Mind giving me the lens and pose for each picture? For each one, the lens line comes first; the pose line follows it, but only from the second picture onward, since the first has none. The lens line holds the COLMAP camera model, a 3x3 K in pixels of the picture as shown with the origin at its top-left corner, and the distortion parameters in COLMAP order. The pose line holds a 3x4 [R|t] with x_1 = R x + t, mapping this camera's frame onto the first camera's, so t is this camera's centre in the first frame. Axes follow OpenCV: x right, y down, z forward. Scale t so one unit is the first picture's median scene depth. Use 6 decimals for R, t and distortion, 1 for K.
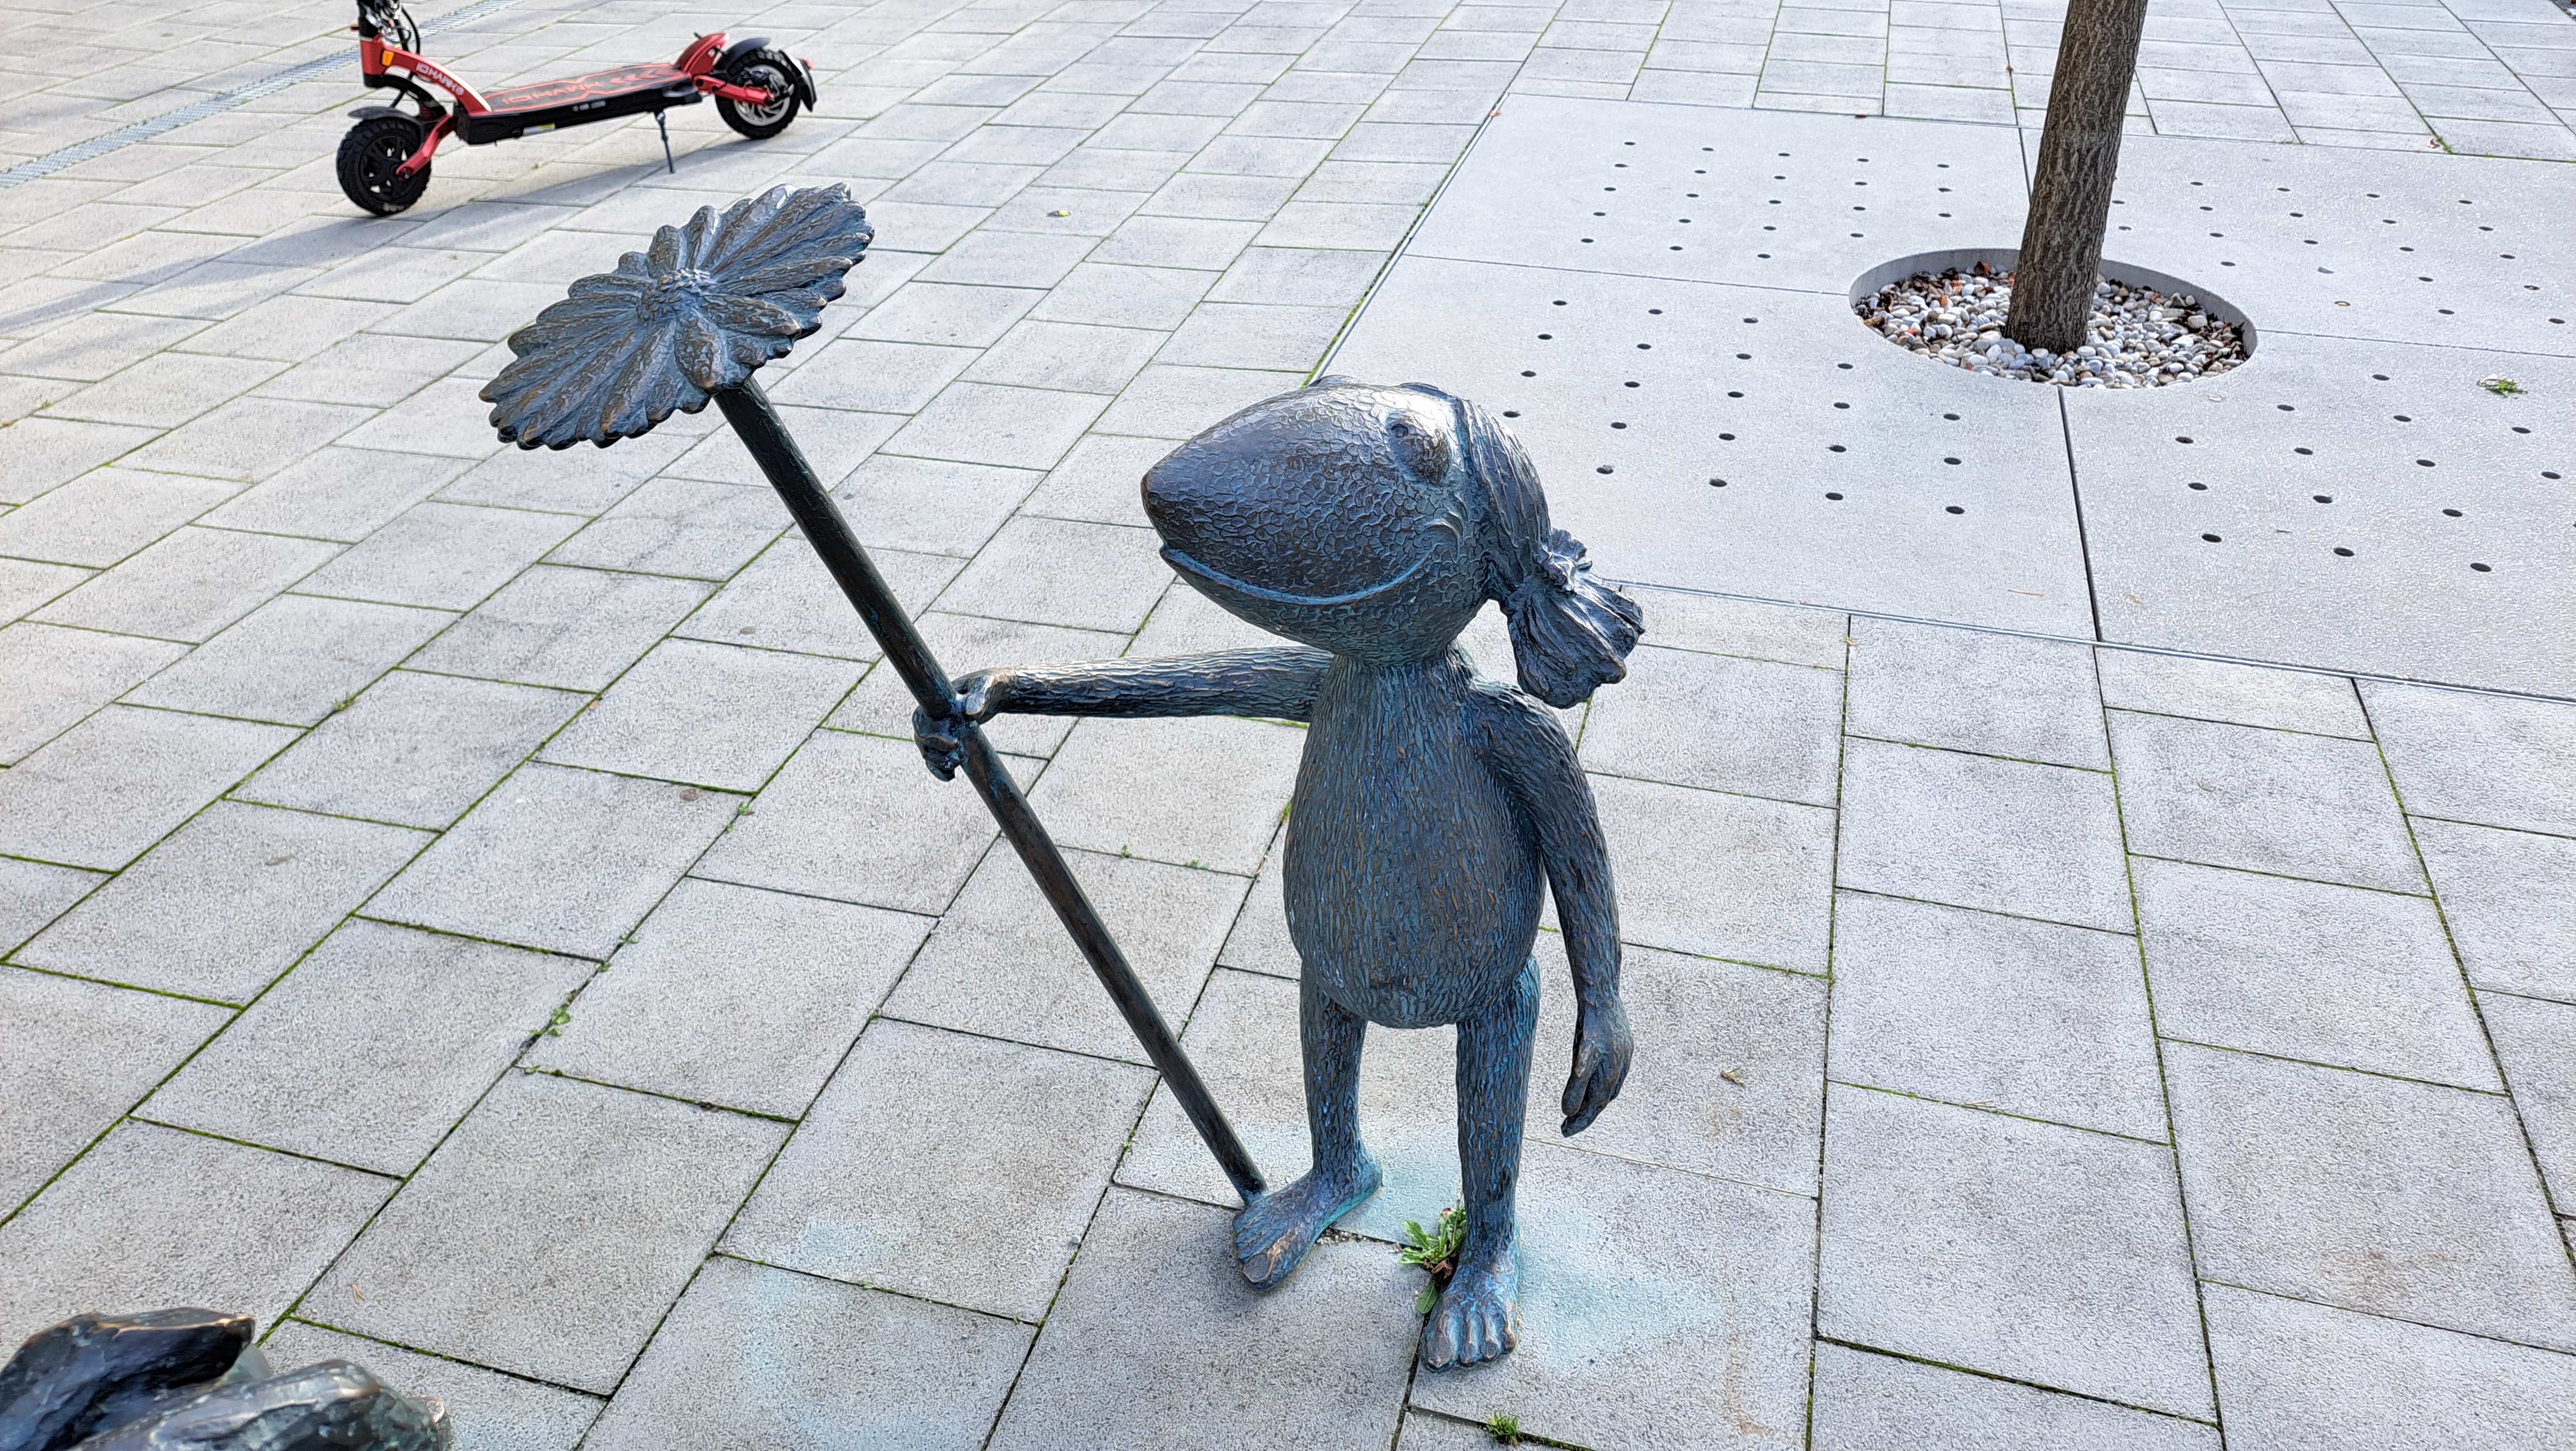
lens RADIAL K [[1806.3, 0, 1280.4], [0, 1806.3, 740.9], [0, 0, 1]] dist [0.031871, -0.022696]
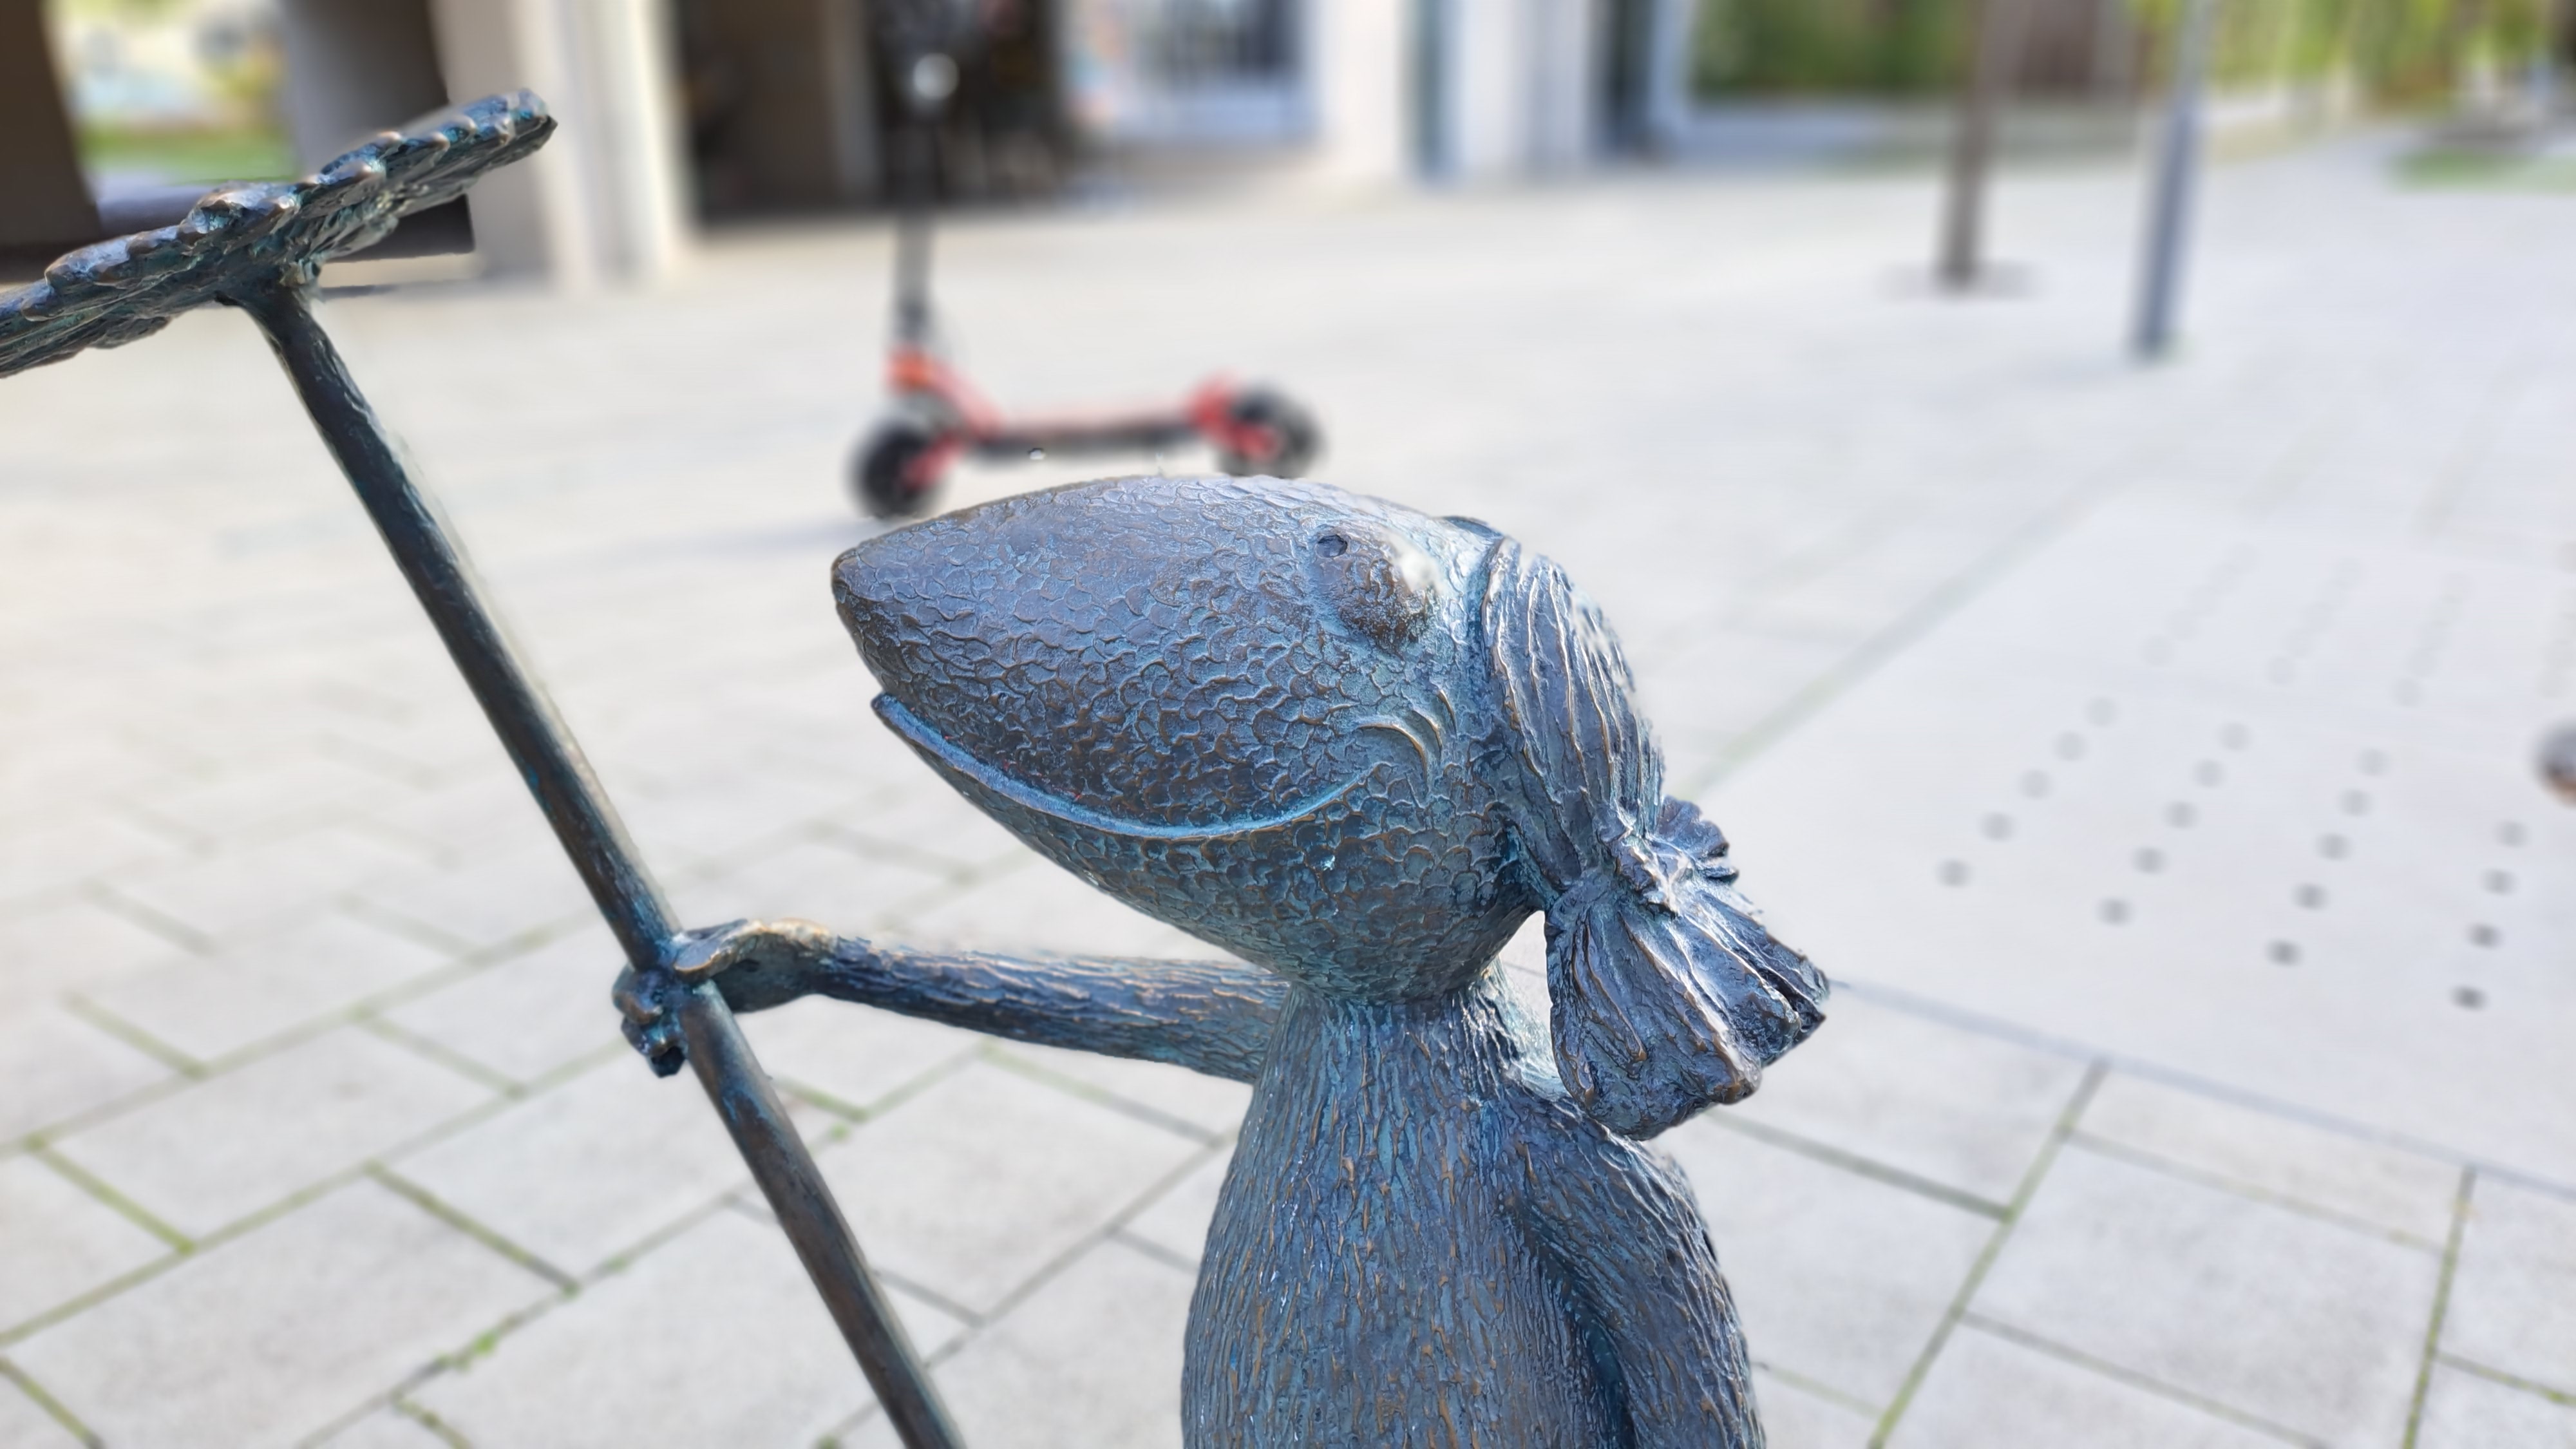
lens RADIAL K [[1806.1, 0, 1297.6], [0, 1806.1, 698.7], [0, 0, 1]] dist [0.031871, -0.022696]
pose [[0.940344, 0.113981, -0.320565, 0.219490], [-0.193099, 0.954552, -0.227033, -0.002060], [0.280119, 0.275390, 0.919616, 0.475369]]
